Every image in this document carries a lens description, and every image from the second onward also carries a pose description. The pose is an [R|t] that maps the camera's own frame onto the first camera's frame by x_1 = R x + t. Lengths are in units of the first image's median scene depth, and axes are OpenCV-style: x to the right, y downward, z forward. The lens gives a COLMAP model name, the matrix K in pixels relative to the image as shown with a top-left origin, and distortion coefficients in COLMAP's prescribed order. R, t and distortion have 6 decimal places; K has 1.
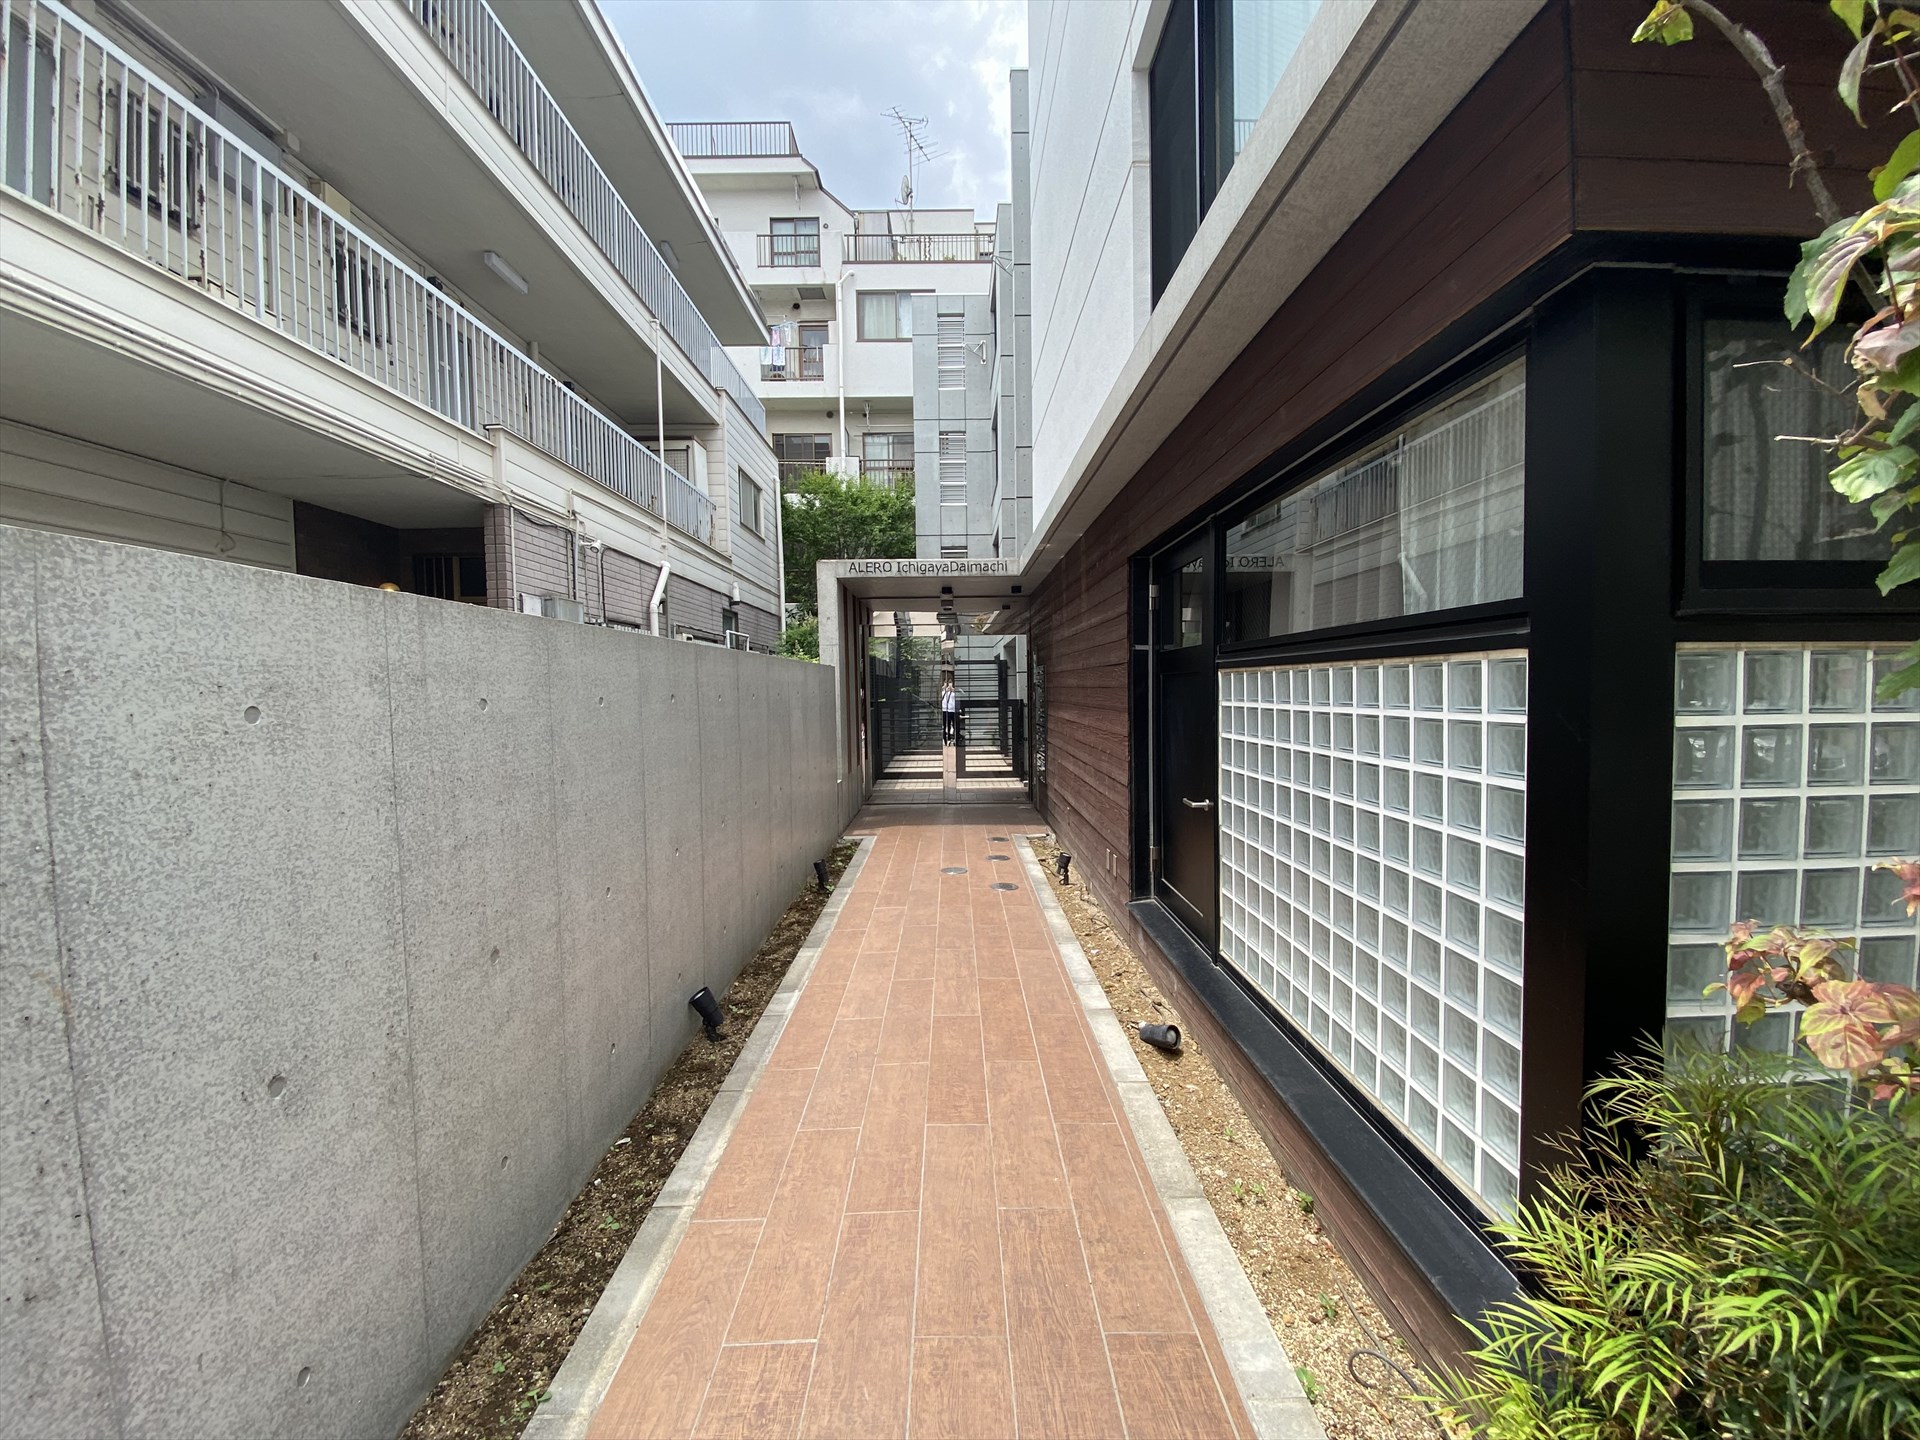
lens RADIAL K [[782.2, 0, 960.0], [0, 782.2, 720.0], [0, 0, 1]] dist [0.028075, -0.025225]
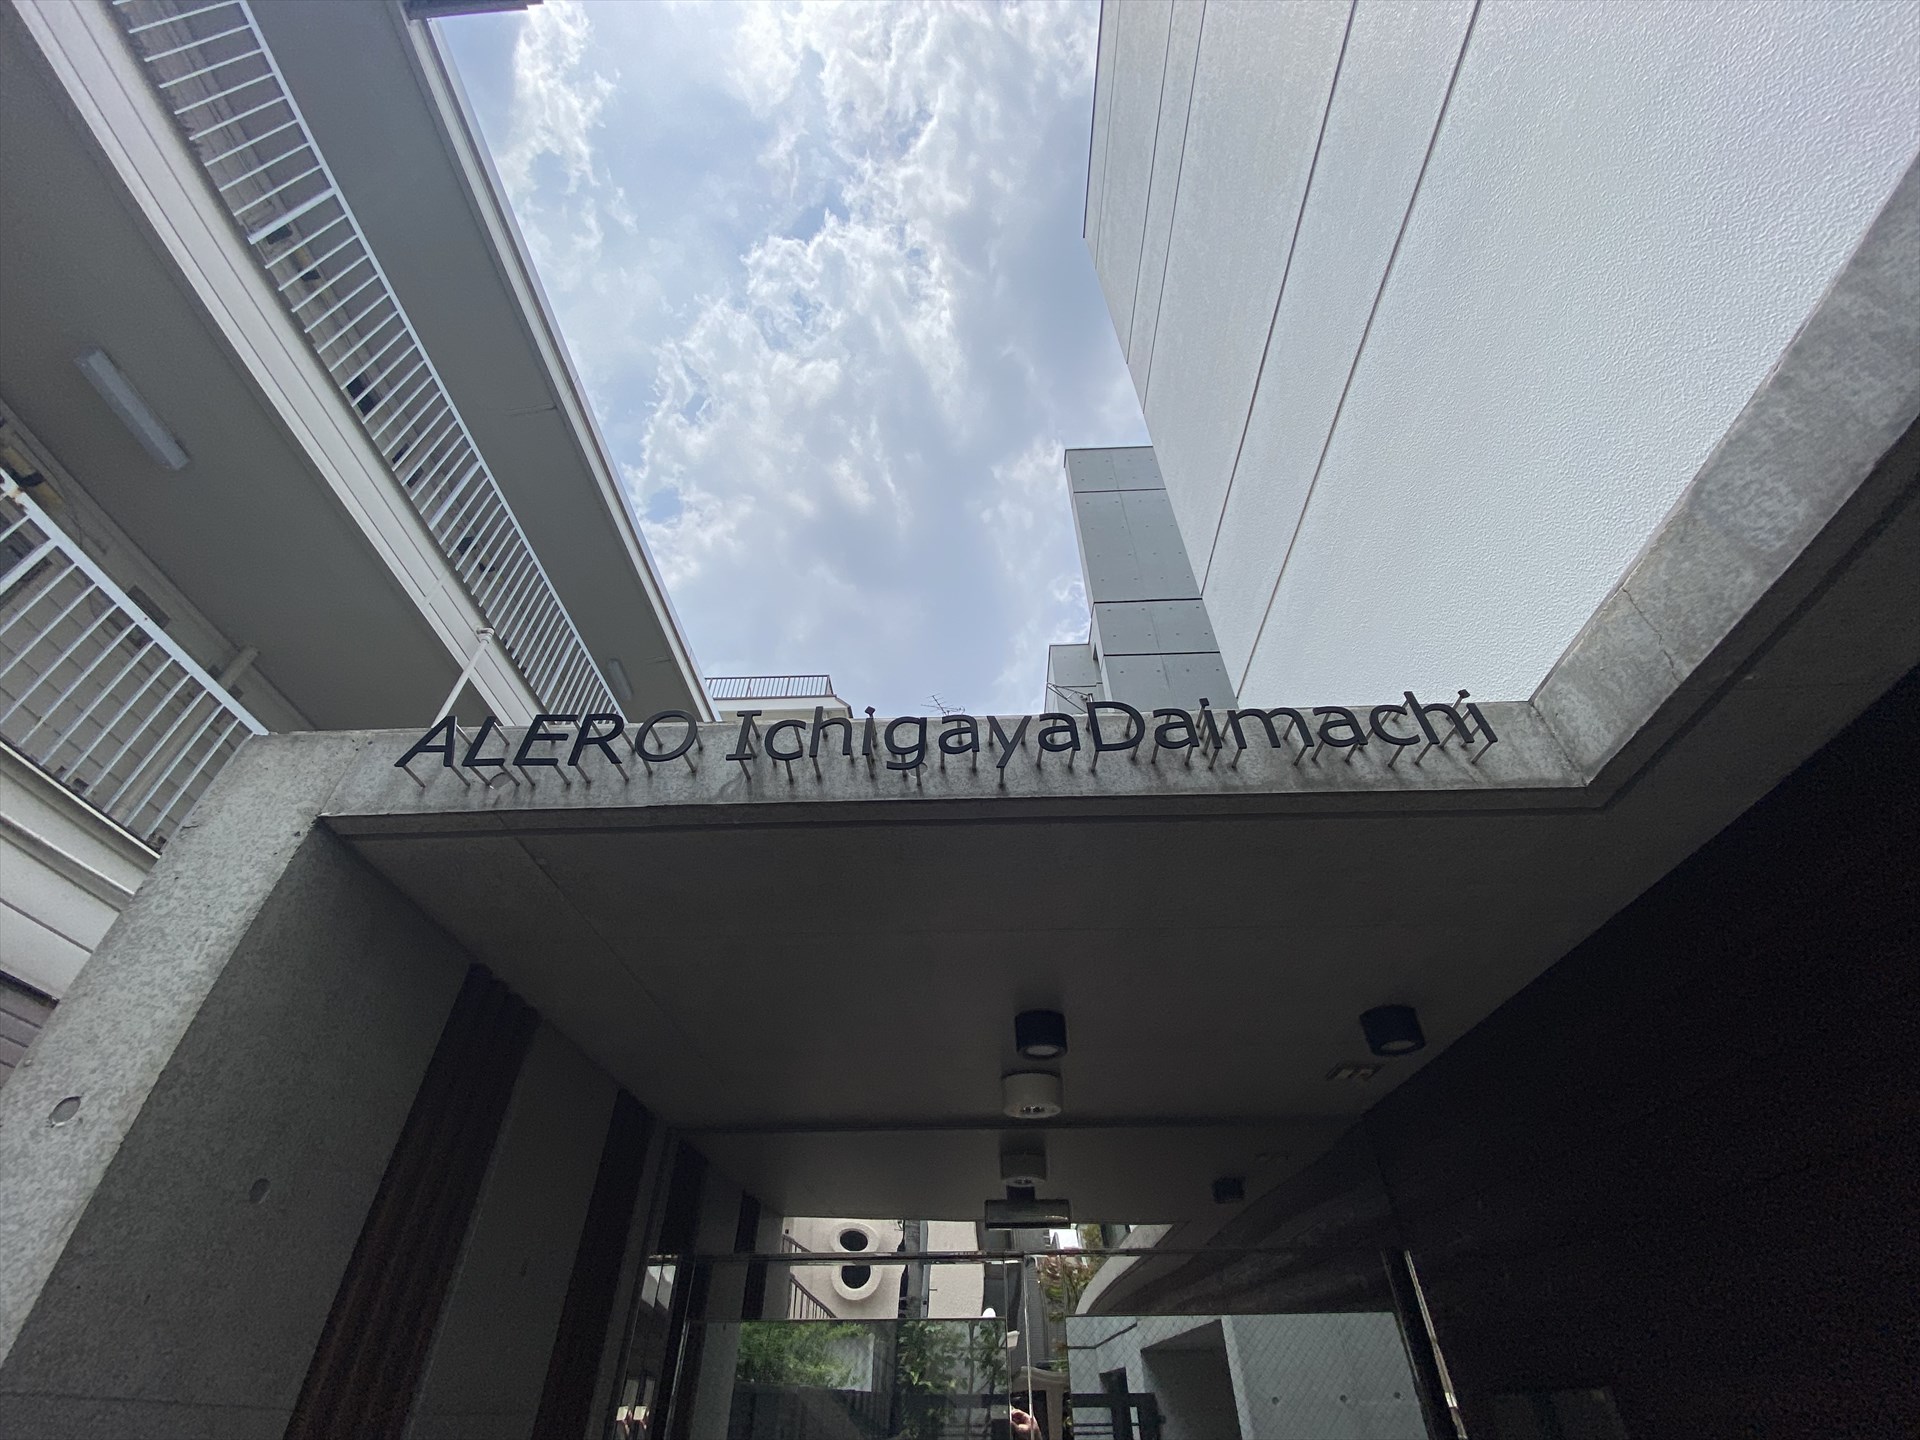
lens RADIAL K [[782.2, 0, 960.0], [0, 782.2, 720.0], [0, 0, 1]] dist [0.028075, -0.025225]
pose [[0.998904, -0.021517, -0.041557, -0.019578], [-0.013067, 0.724466, -0.689186, -0.066565], [0.044936, 0.688974, 0.723391, 0.642681]]
